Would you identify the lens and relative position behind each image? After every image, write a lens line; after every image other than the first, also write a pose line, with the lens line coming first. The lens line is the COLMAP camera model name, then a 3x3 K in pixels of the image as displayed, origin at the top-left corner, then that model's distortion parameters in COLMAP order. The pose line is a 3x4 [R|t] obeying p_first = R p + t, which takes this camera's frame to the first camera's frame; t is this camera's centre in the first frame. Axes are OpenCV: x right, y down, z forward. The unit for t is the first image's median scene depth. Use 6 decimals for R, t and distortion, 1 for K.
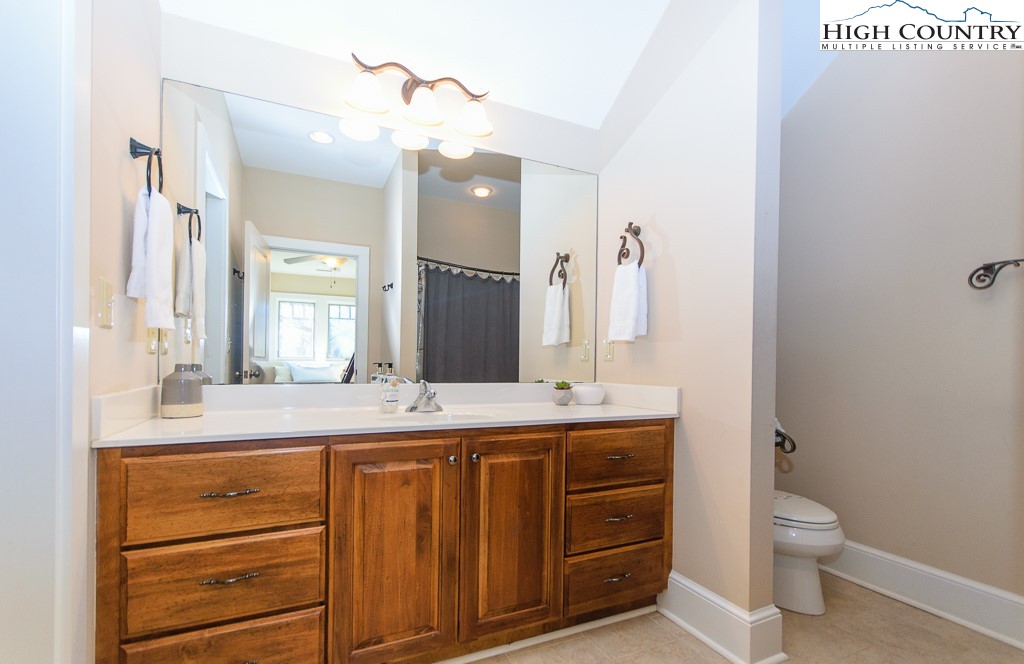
lens RADIAL K [[460.2, 0, 508.0], [0, 460.2, 335.1], [0, 0, 1]] dist [0.005609, -0.001695]
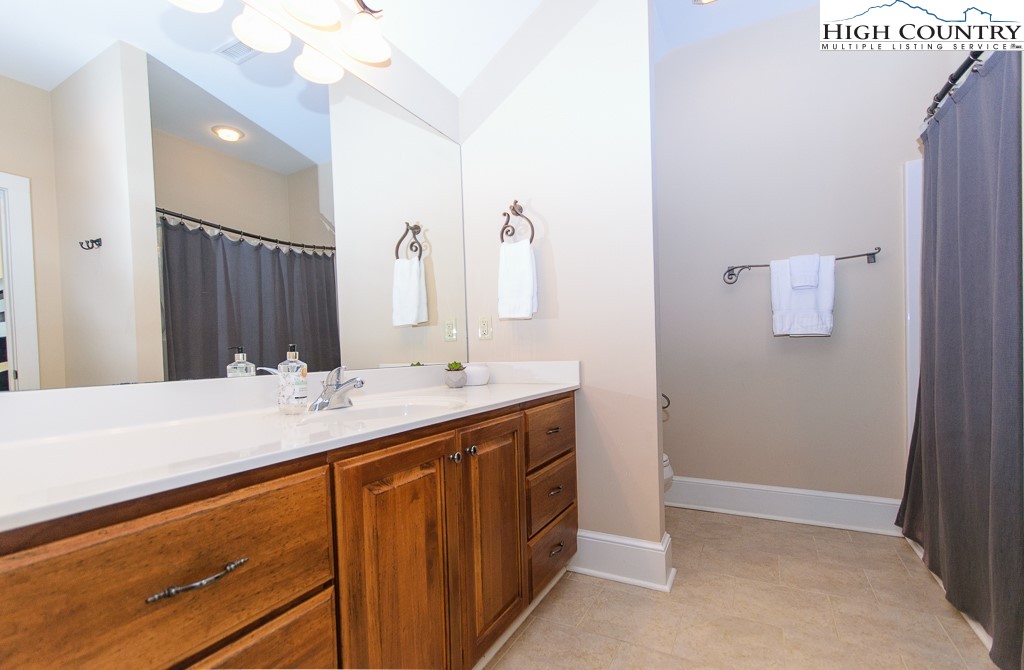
lens RADIAL K [[460.2, 0, 510.5], [0, 460.2, 335.5], [0, 0, 1]] dist [0.005609, -0.001695]
pose [[0.807923, -0.013913, 0.589124, -0.432300], [-0.001437, 0.999672, 0.025581, 0.029916], [-0.589286, -0.021514, 0.807638, 0.246285]]
